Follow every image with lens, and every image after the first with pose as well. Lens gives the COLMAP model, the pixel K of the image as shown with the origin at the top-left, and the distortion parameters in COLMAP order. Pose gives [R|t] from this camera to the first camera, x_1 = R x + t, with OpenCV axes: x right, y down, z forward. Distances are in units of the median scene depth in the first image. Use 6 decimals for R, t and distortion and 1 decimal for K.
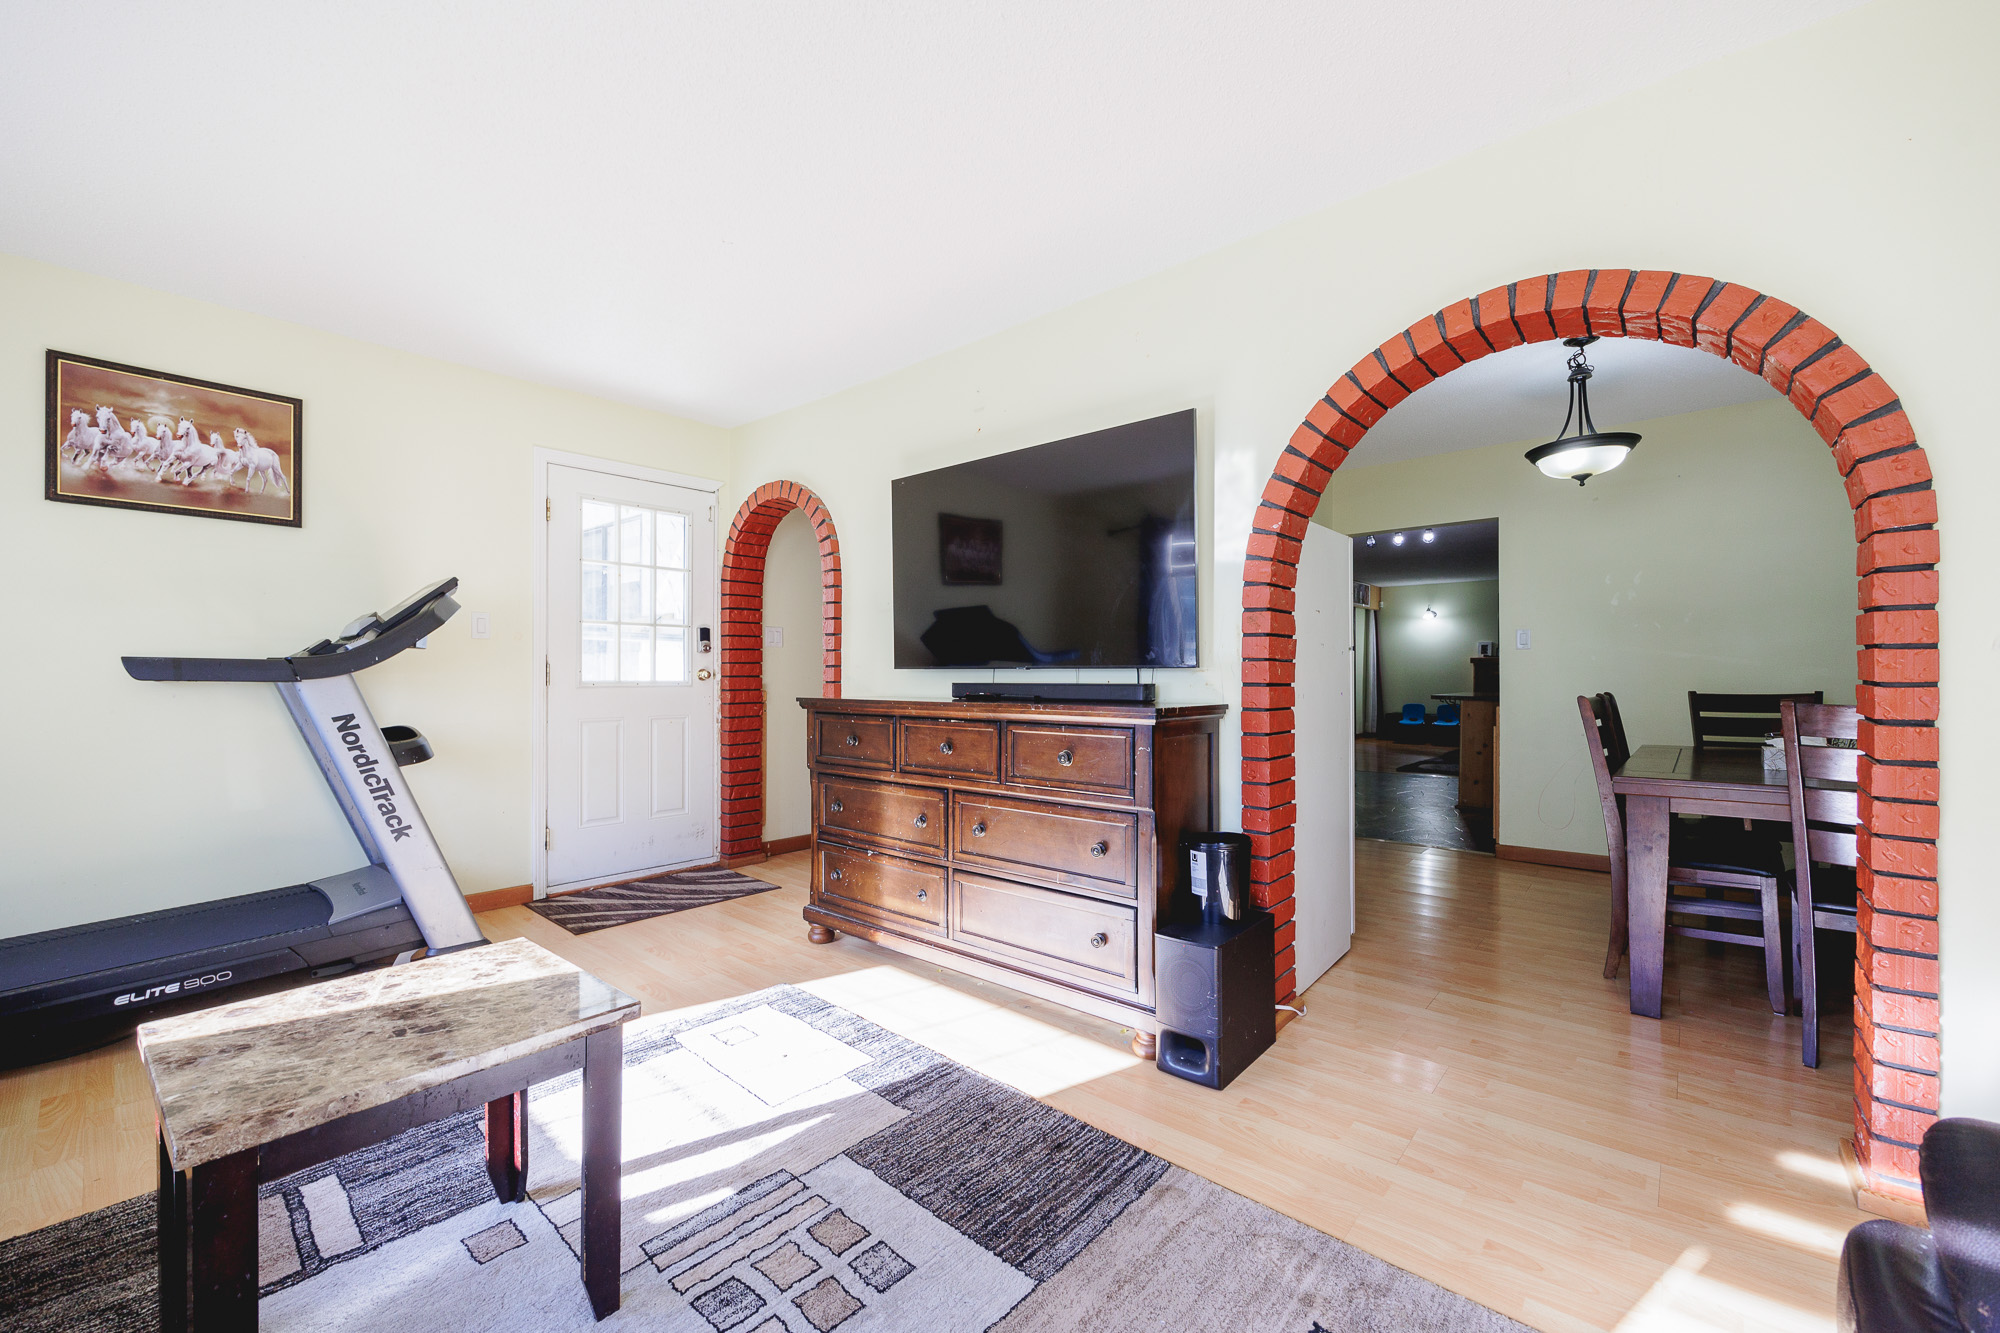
lens RADIAL K [[809.7, 0, 1000.9], [0, 809.7, 671.4], [0, 0, 1]] dist [-0.004848, -0.000178]
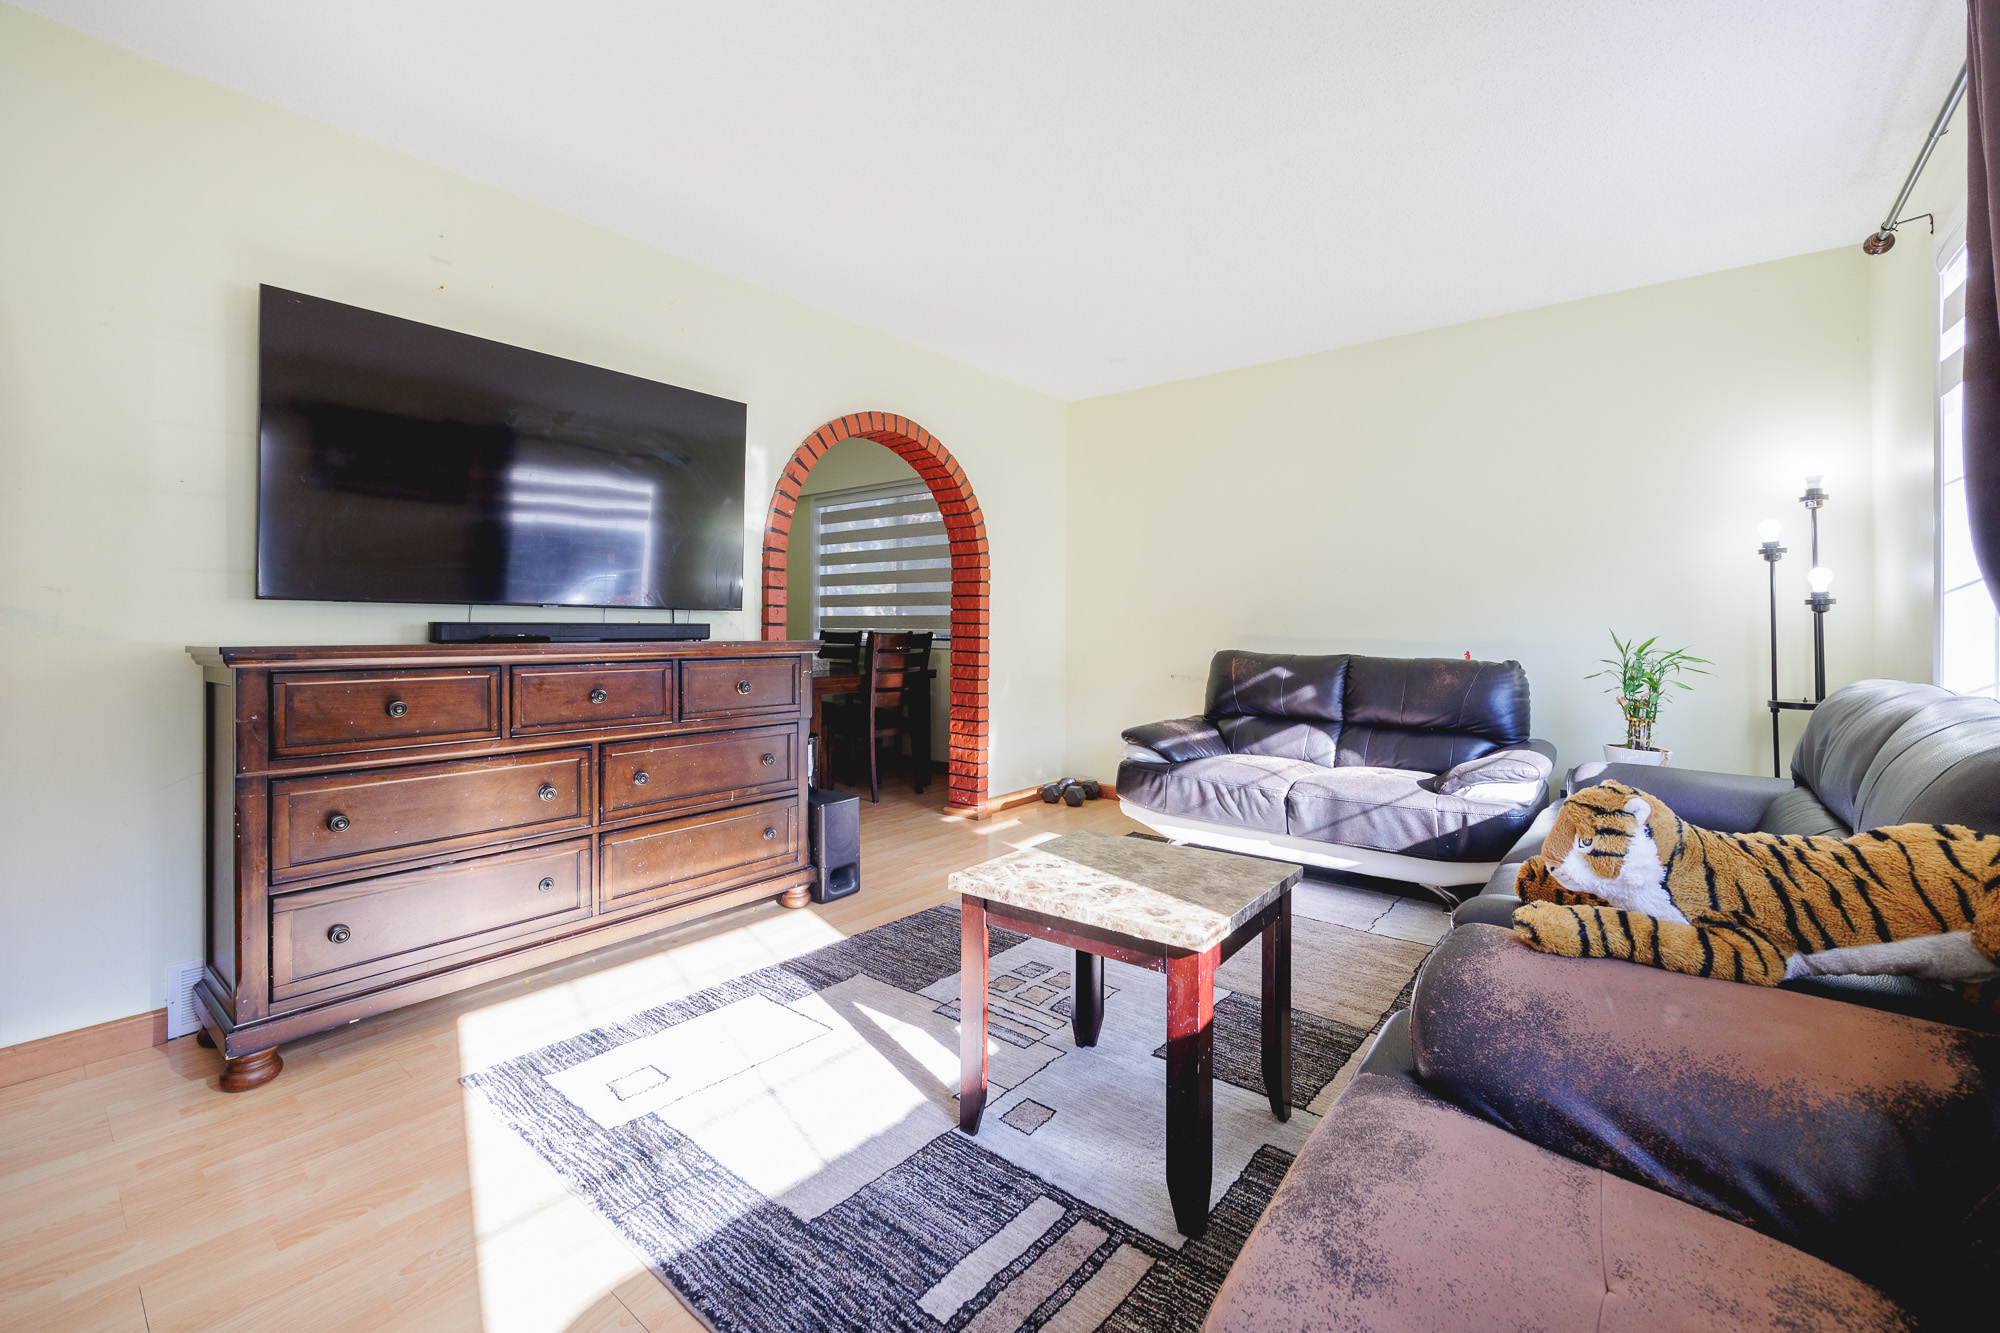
lens RADIAL K [[809.7, 0, 1030.4], [0, 809.7, 626.0], [0, 0, 1]] dist [-0.004848, -0.000178]
pose [[-0.060016, 0.004818, 0.998186, -0.991728], [-0.004735, 0.999976, -0.005112, 0.022807], [-0.998186, -0.005033, -0.059992, 0.608717]]
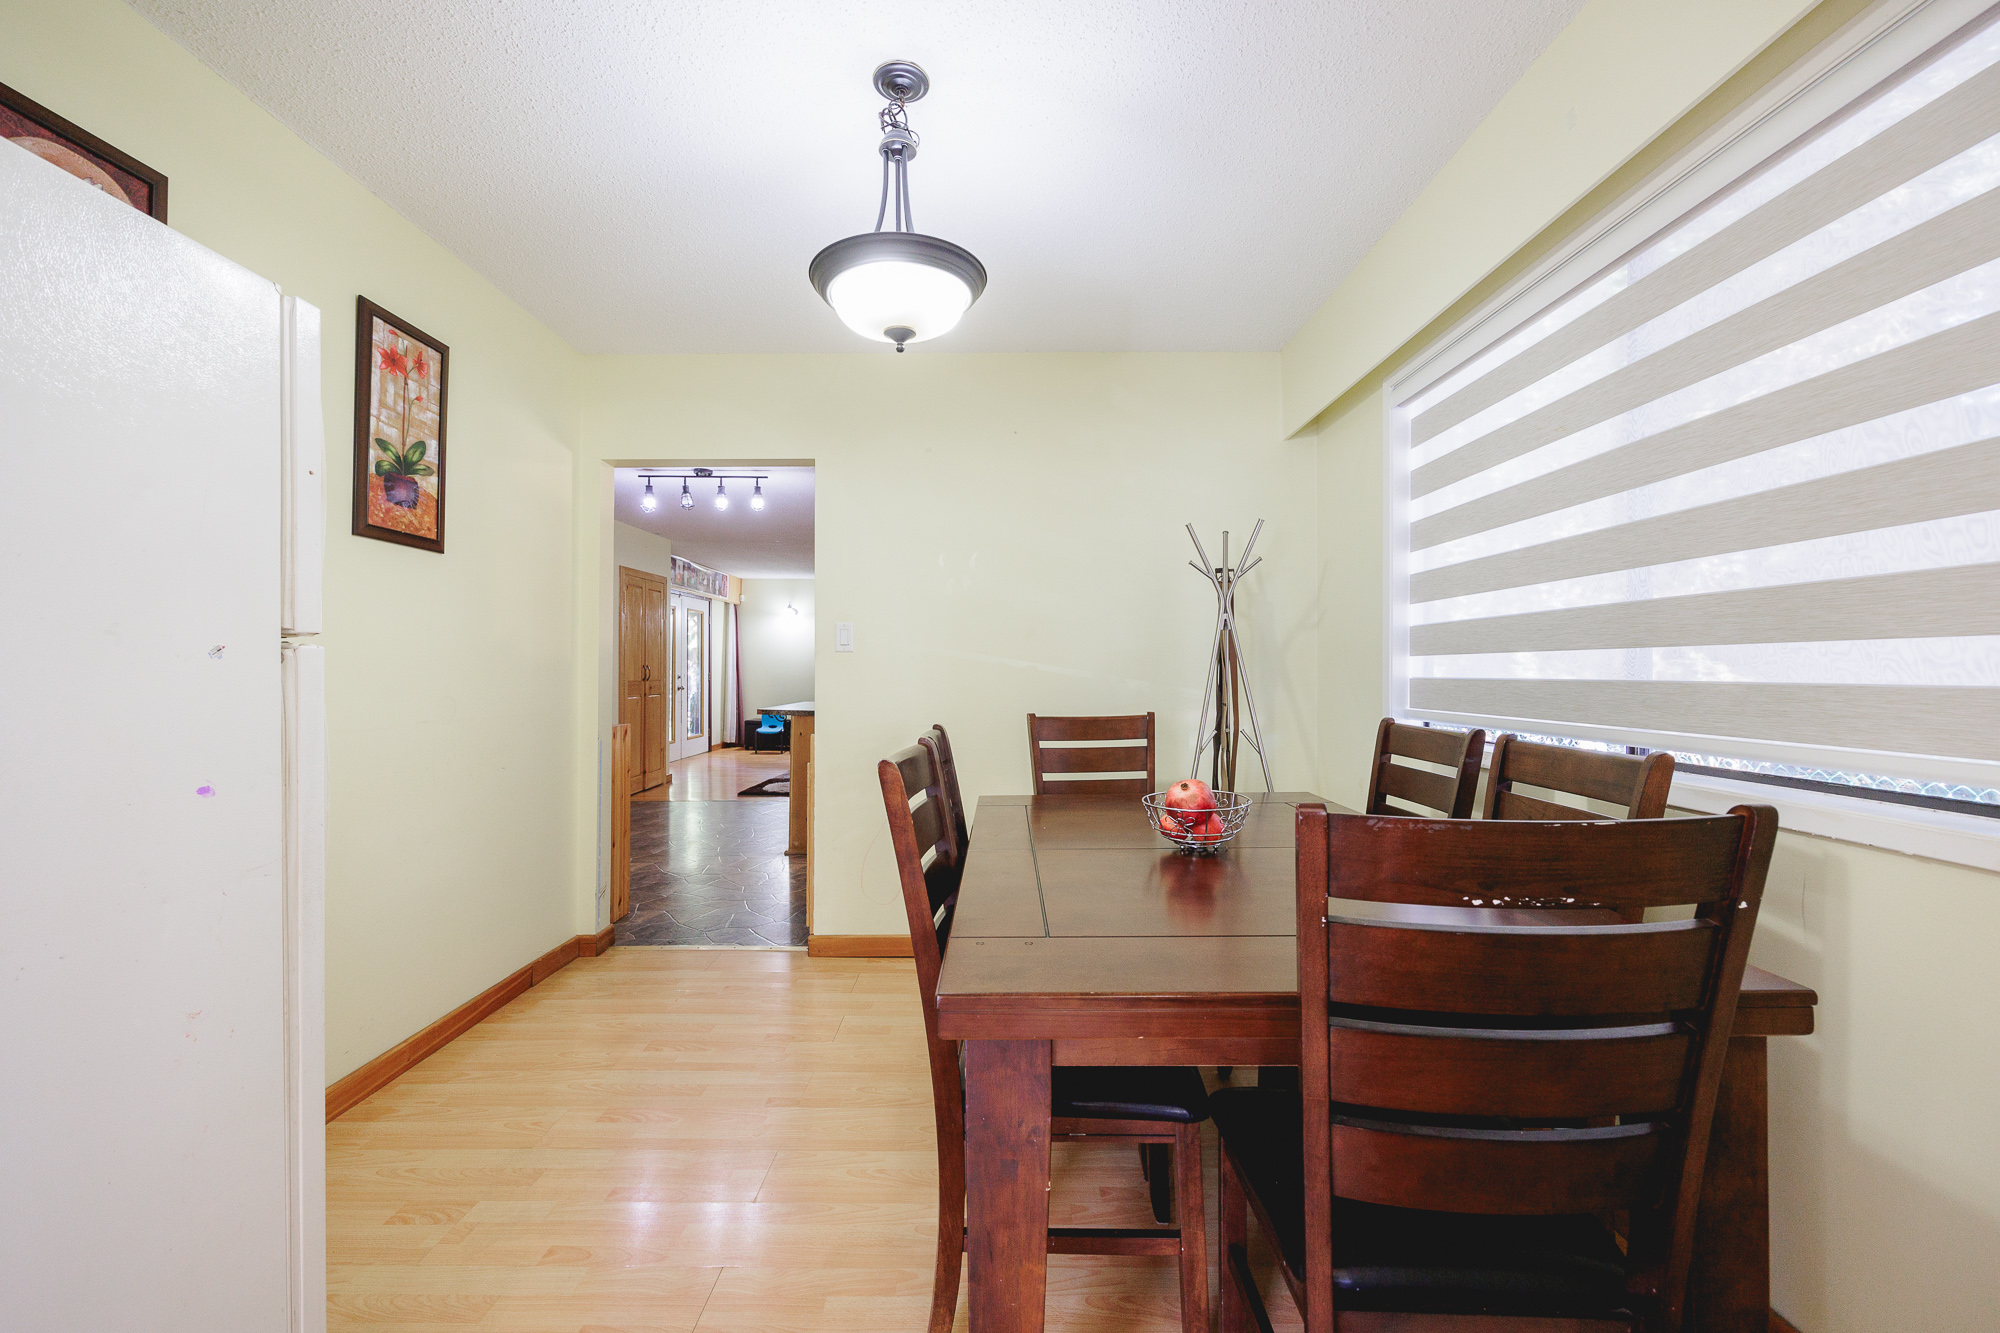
lens RADIAL K [[809.7, 0, 997.7], [0, 809.7, 670.9], [0, 0, 1]] dist [-0.004848, -0.000178]
pose [[0.760906, 0.006992, 0.648825, 0.525212], [-0.008621, 0.999963, -0.000665, -0.020524], [-0.648805, -0.005088, 0.760937, 0.680251]]
